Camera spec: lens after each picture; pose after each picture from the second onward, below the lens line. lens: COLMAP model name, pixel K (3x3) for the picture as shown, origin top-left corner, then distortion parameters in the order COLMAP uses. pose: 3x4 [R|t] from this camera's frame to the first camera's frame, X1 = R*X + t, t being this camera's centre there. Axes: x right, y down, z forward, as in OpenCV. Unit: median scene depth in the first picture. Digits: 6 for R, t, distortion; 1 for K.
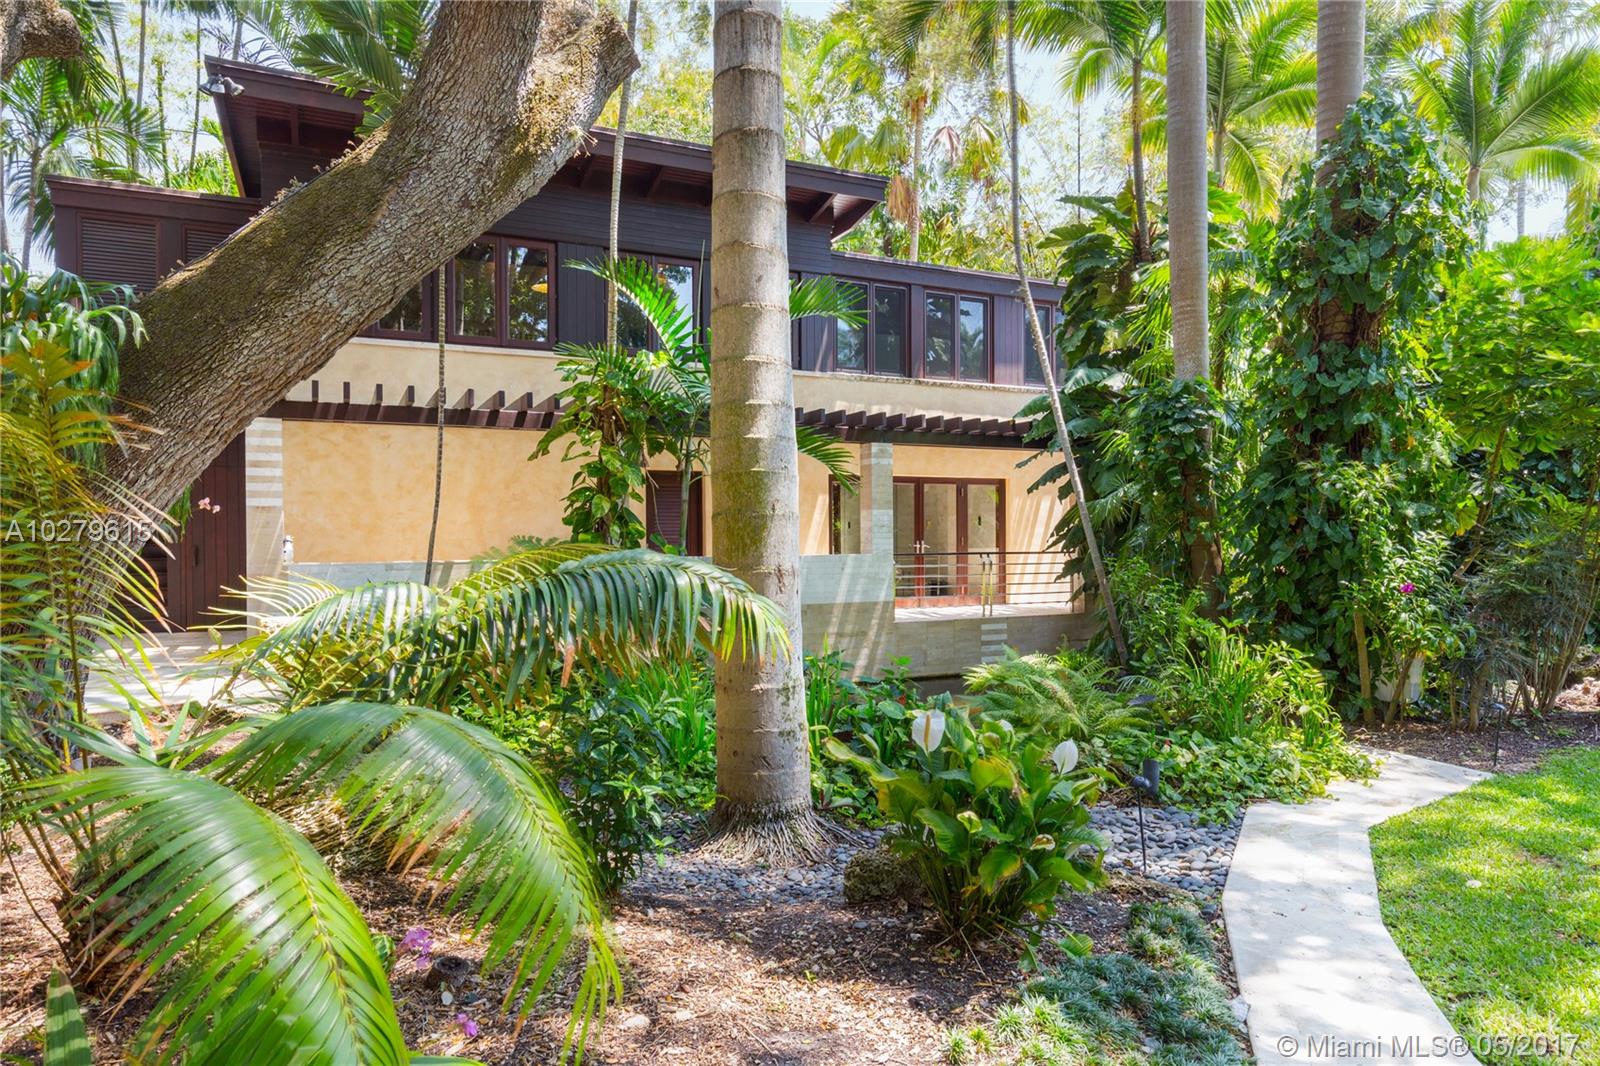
lens RADIAL K [[1017.7, 0, 799.4], [0, 1017.7, 535.6], [0, 0, 1]] dist [0.001213, 0.000884]
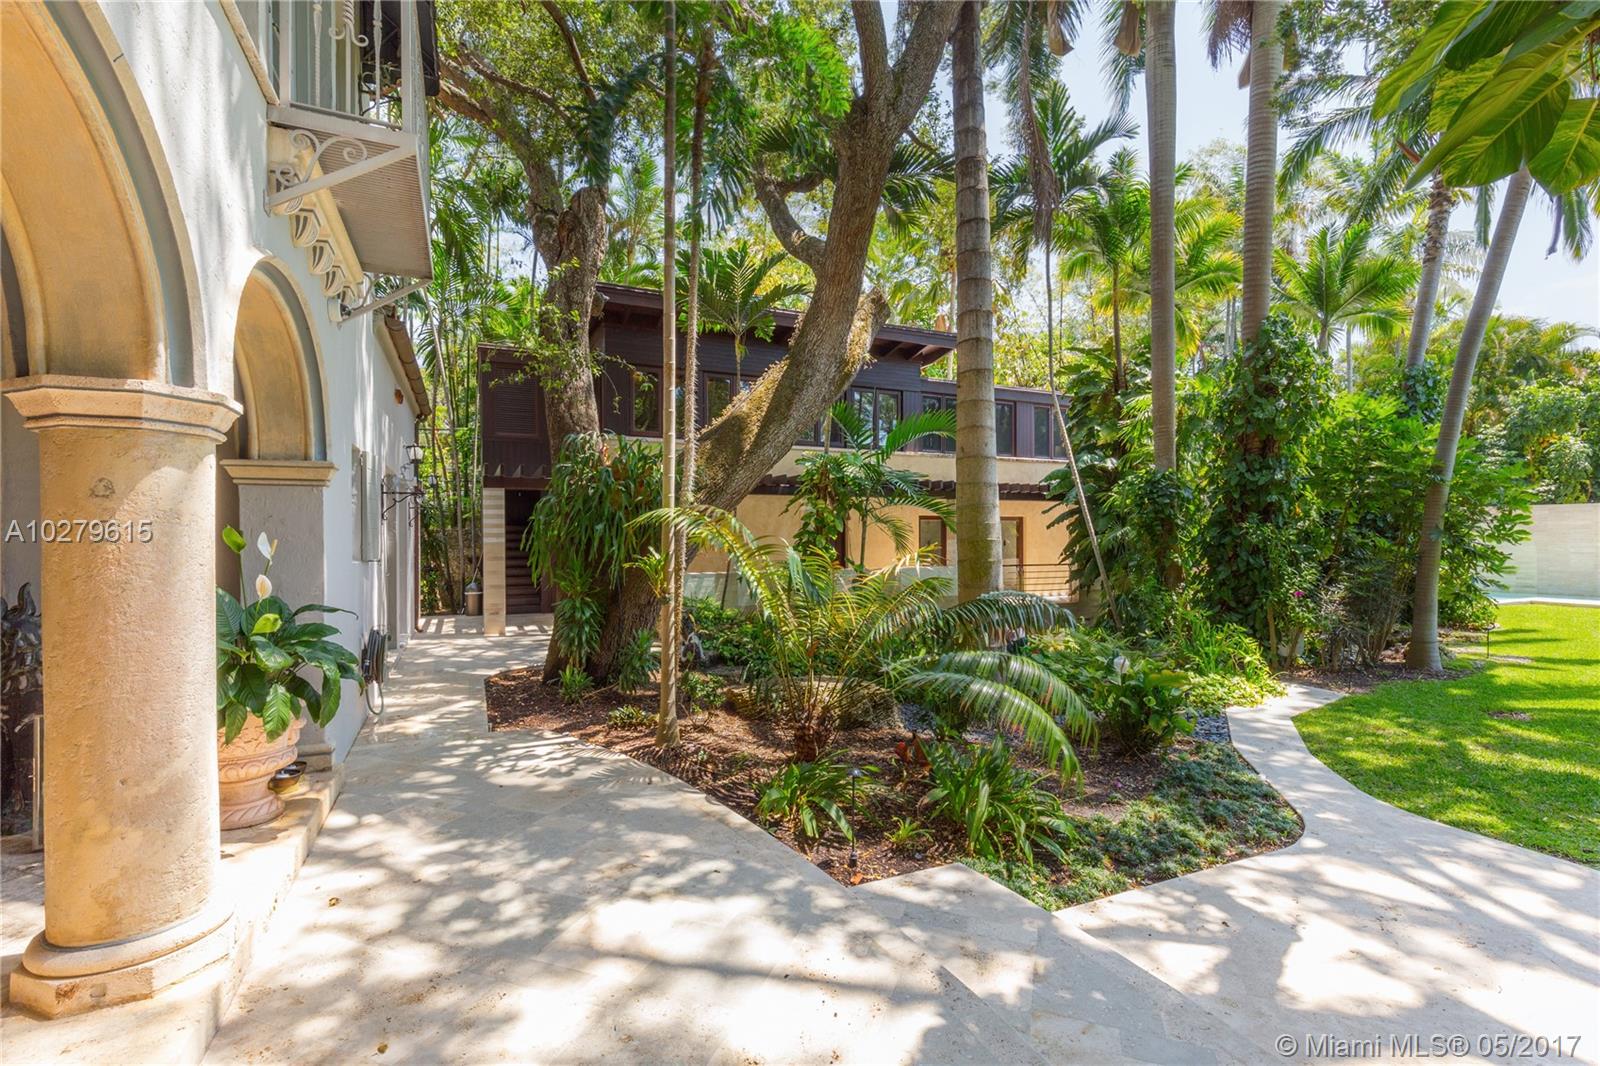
lens RADIAL K [[744.5, 0, 799.6], [0, 744.5, 537.7], [0, 0, 1]] dist [0.004509, 0.000567]
pose [[0.999939, 0.001142, -0.010995, -0.237791], [-0.001152, 0.999999, -0.000923, -0.039540], [0.010993, 0.000936, 0.999939, -0.291443]]
